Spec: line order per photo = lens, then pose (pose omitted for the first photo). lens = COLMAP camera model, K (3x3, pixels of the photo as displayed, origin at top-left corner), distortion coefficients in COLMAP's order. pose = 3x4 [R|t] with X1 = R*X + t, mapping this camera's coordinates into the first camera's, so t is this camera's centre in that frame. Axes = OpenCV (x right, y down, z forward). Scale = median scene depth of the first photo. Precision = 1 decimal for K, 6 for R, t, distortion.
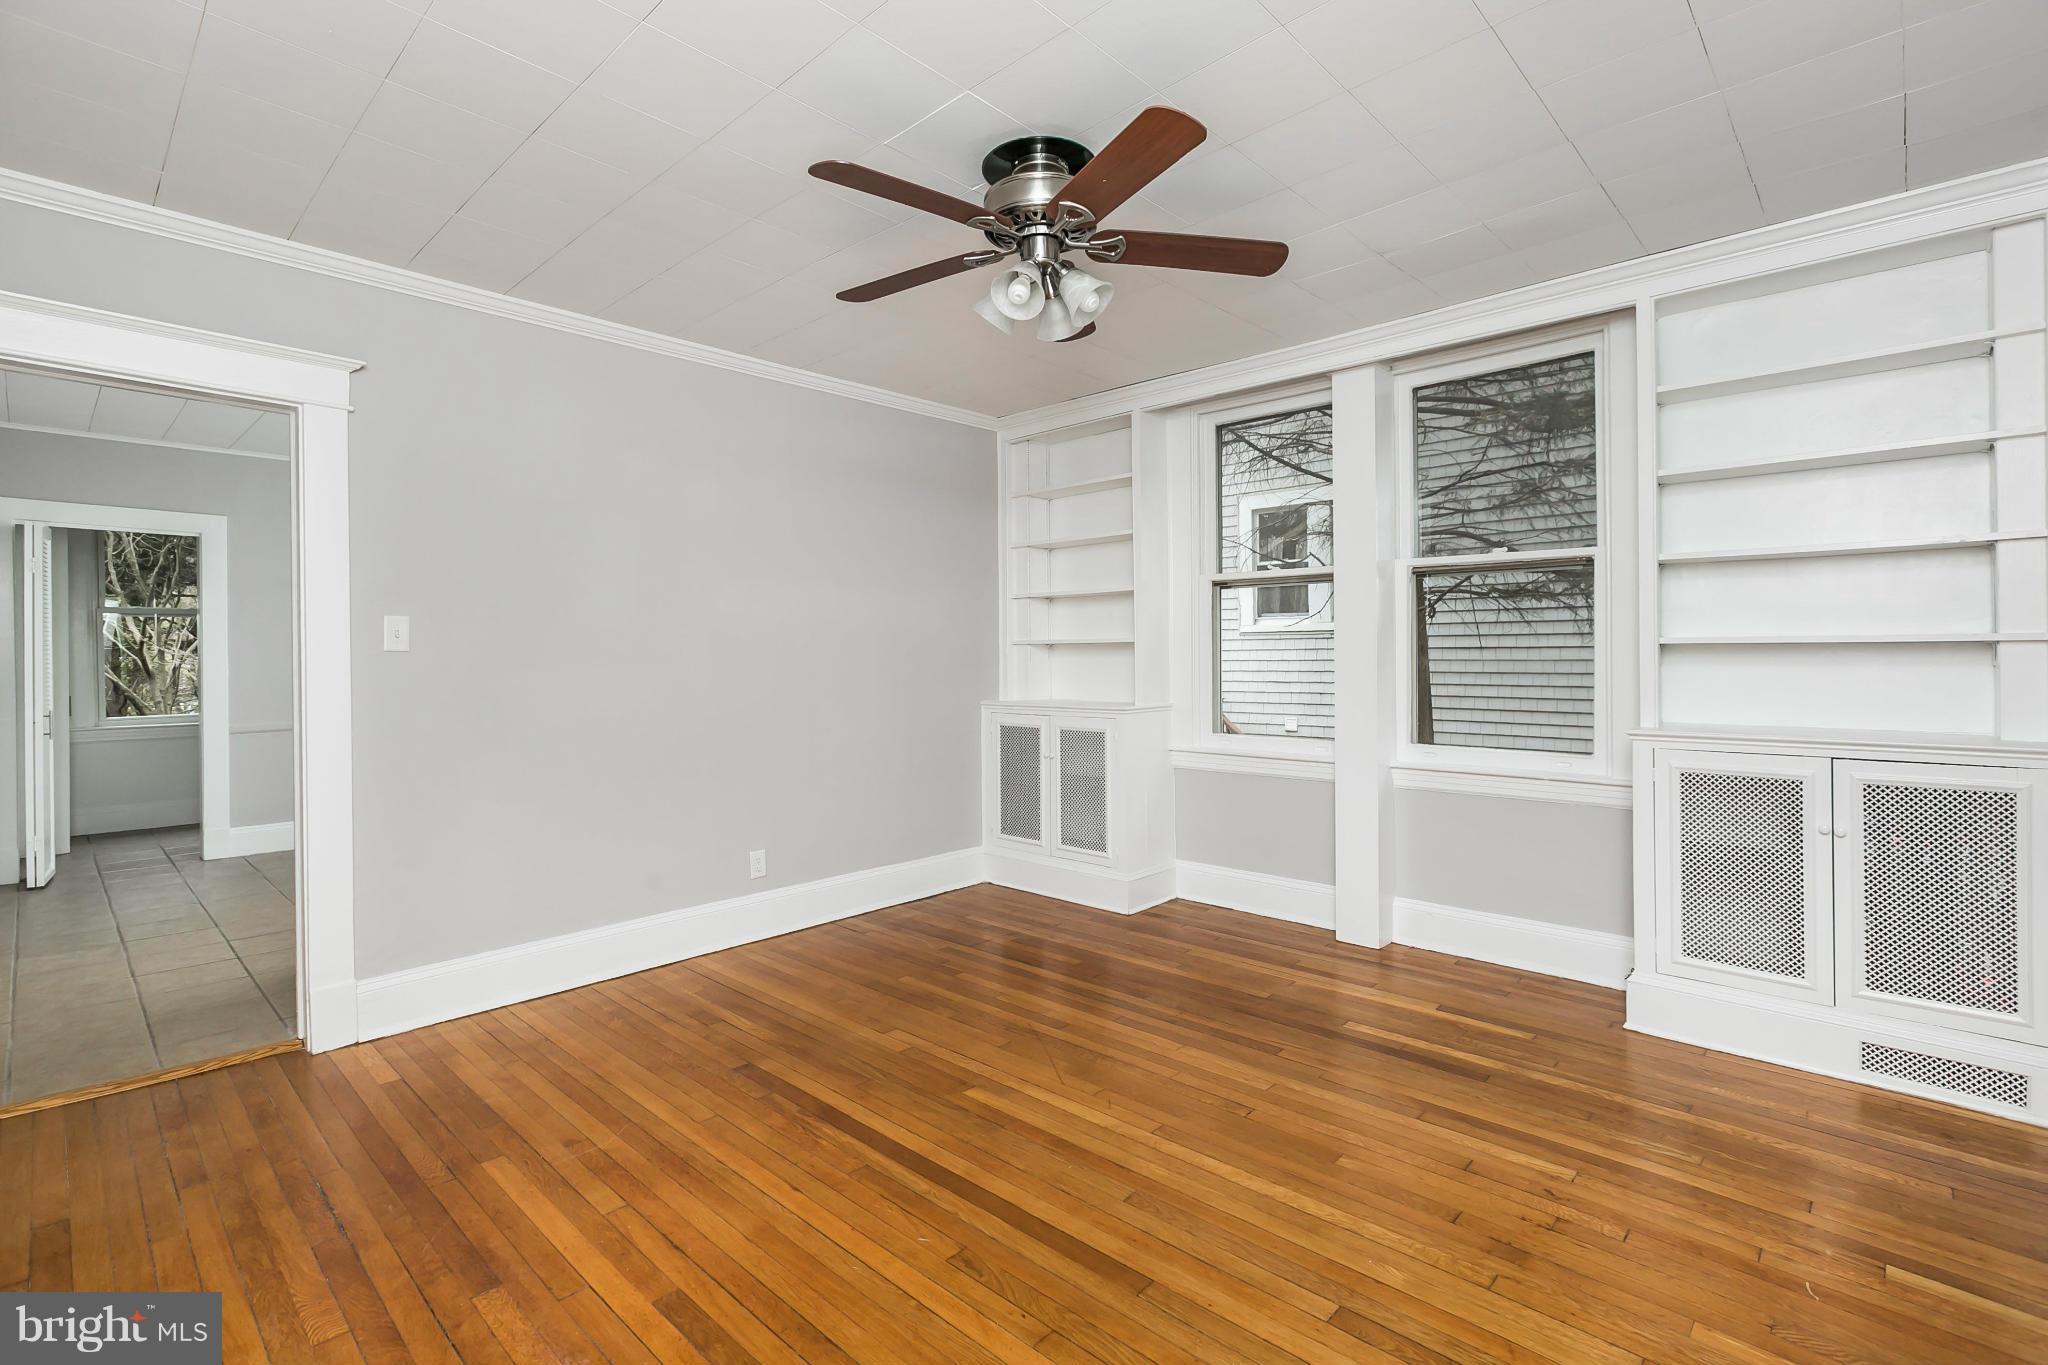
lens RADIAL K [[959.1, 0, 1020.6], [0, 959.1, 659.0], [0, 0, 1]] dist [0.000791, -0.000057]
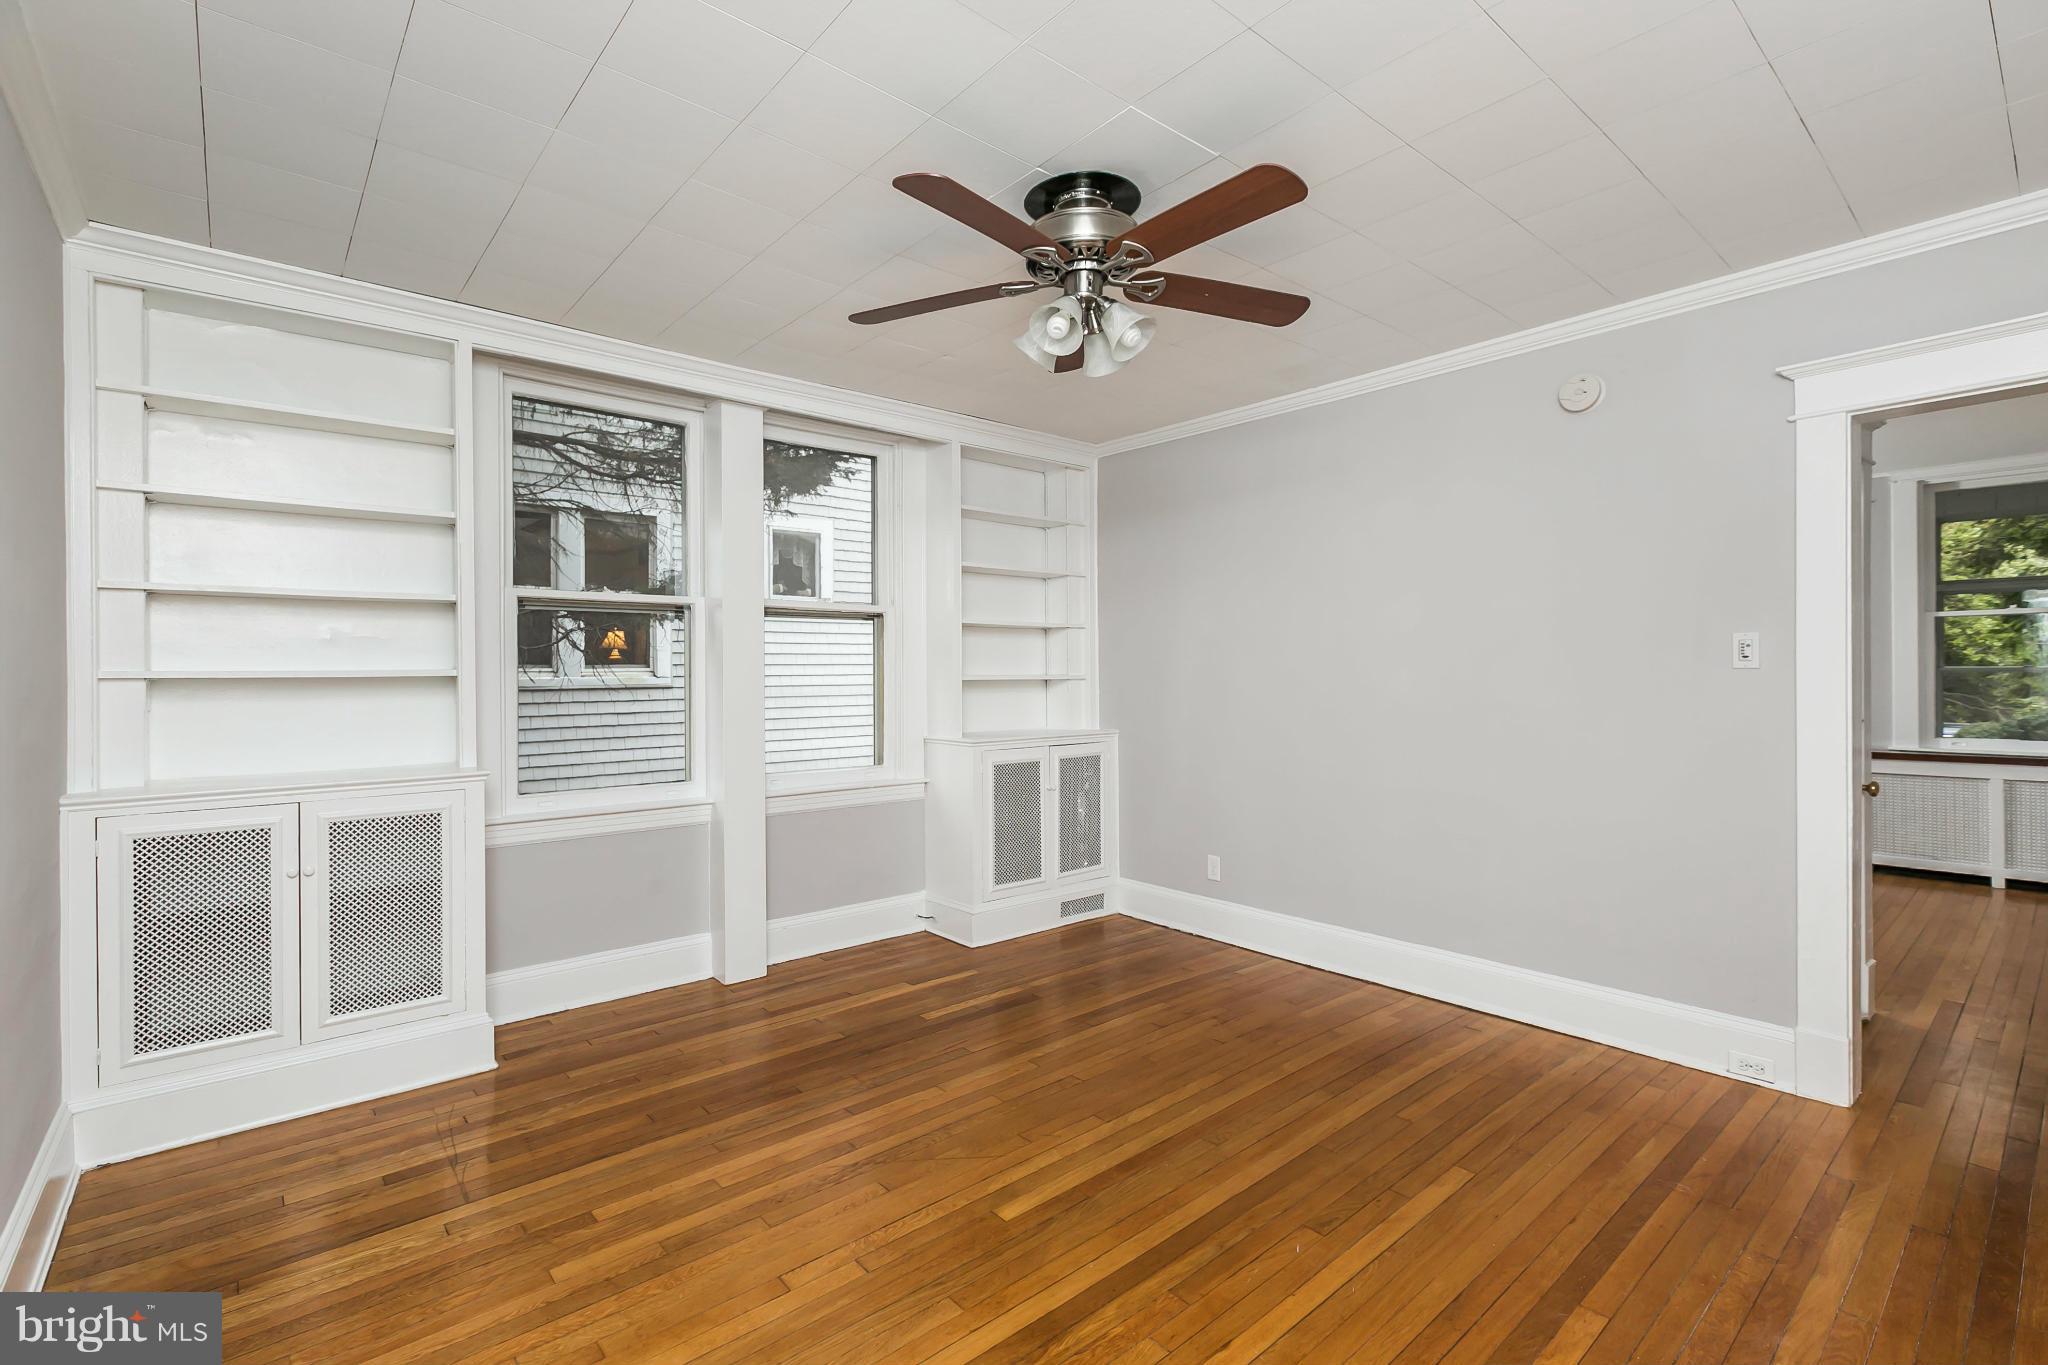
lens RADIAL K [[936.4, 0, 1023.6], [0, 936.4, 677.5], [0, 0, 1]] dist [-0.000342, -0.000366]
pose [[0.089827, 0.003589, 0.995951, -0.717526], [0.012841, 0.999906, -0.004761, -0.011313], [-0.995875, 0.013217, 0.089773, 0.749987]]
